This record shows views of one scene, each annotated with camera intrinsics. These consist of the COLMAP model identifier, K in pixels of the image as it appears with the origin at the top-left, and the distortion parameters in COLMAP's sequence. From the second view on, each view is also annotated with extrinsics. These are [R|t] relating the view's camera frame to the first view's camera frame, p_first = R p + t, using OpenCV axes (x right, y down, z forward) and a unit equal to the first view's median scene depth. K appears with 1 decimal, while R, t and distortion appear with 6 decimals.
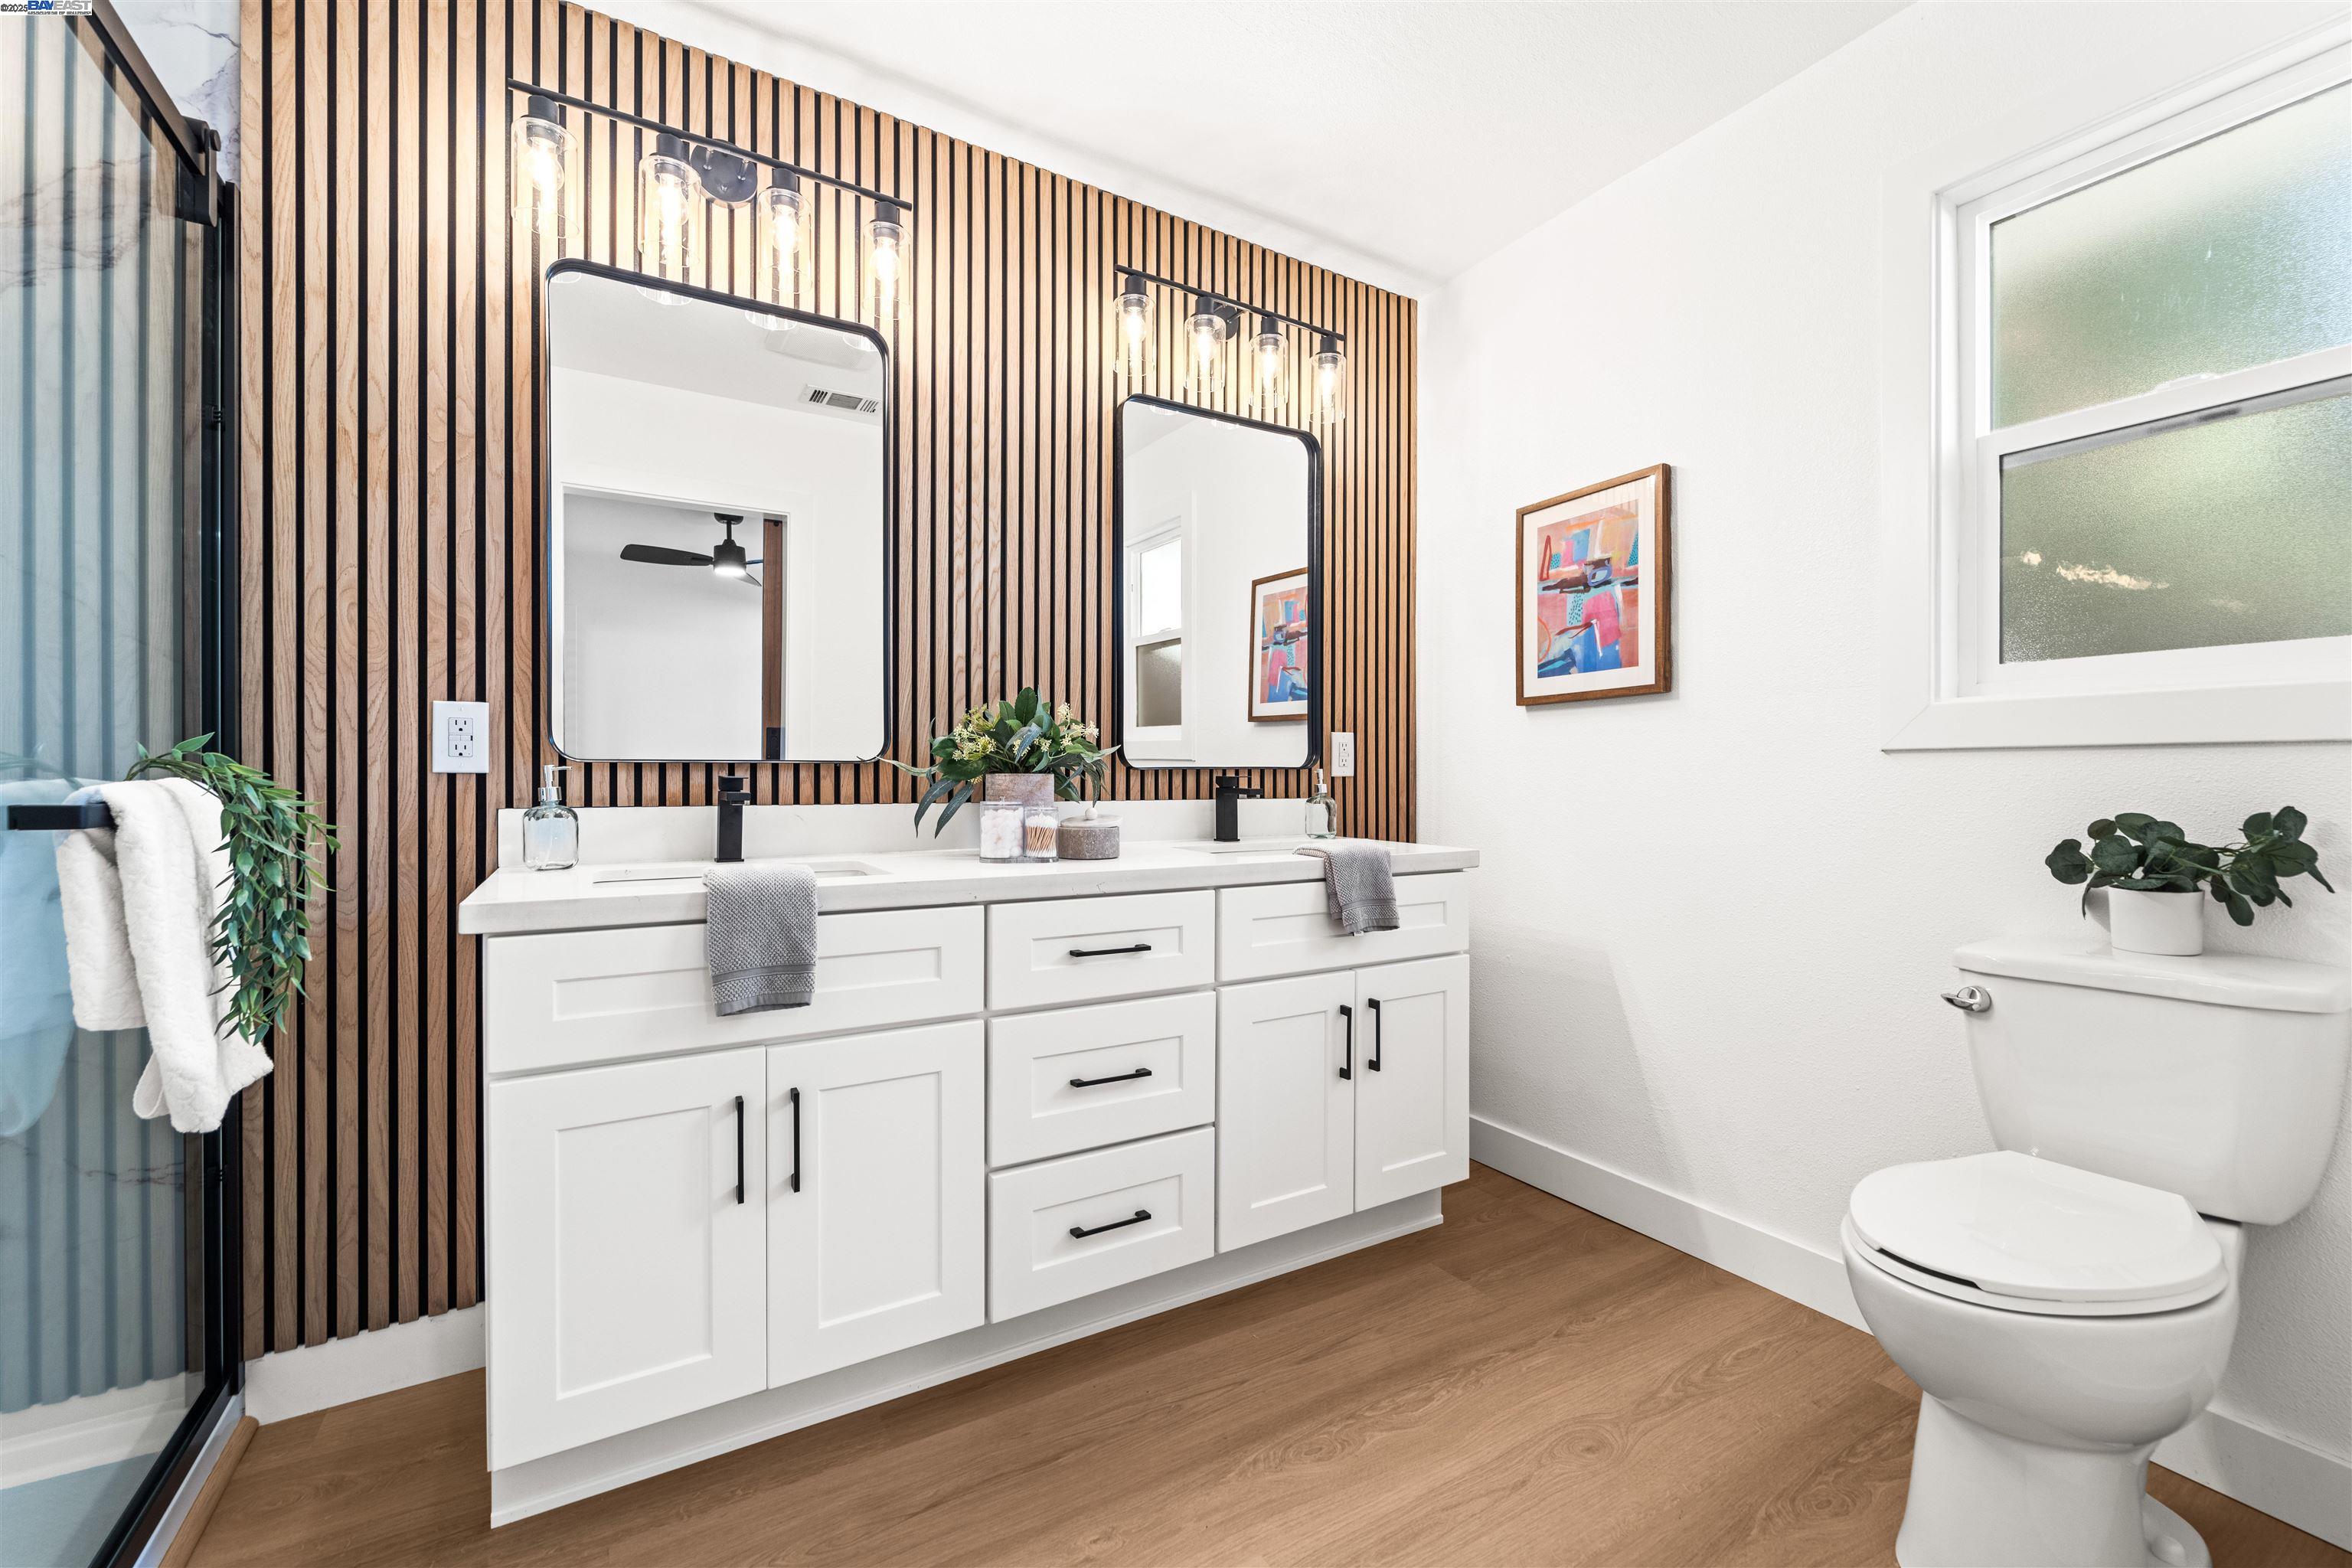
lens RADIAL K [[959.1, 0, 1176.0], [0, 959.1, 784.0], [0, 0, 1]] dist [-0.001576, -0.000220]
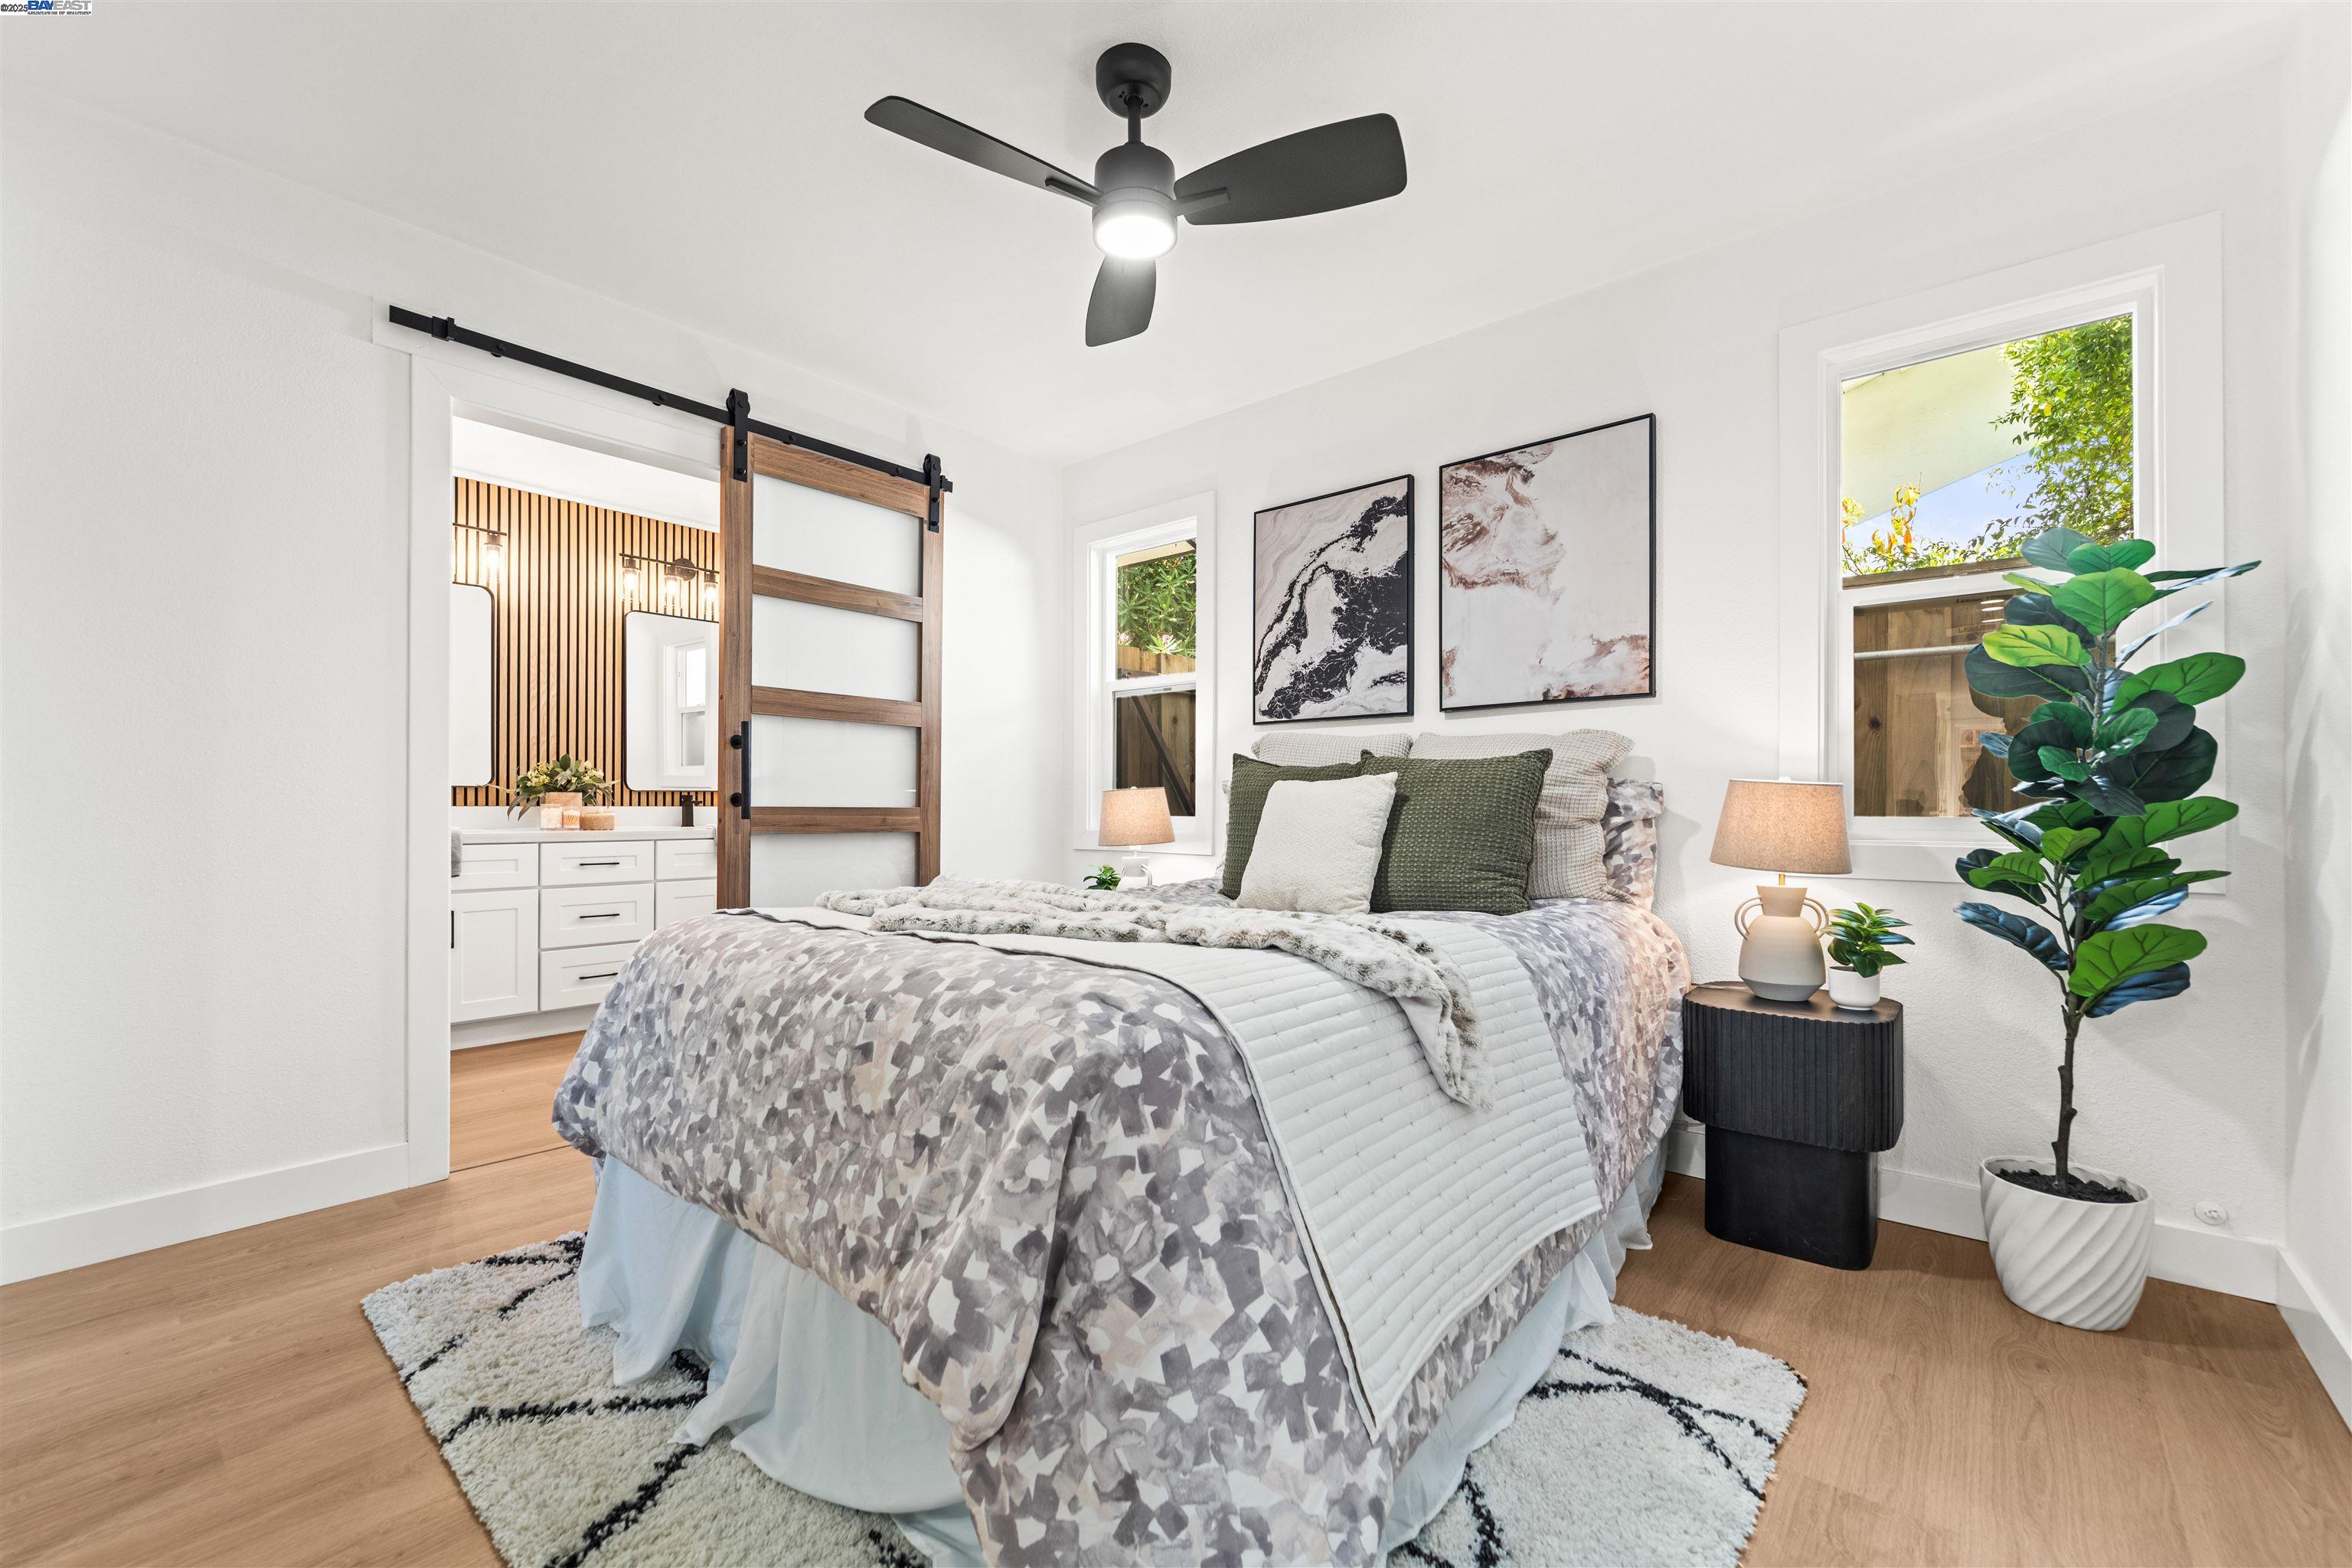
lens RADIAL K [[954.3, 0, 1171.4], [0, 954.3, 808.0], [0, 0, 1]] dist [-0.000880, -0.000081]
pose [[0.946688, 0.000383, 0.322150, 0.452847], [0.001497, 0.999983, -0.005586, 0.039361], [-0.322147, 0.005770, 0.946672, -1.523685]]
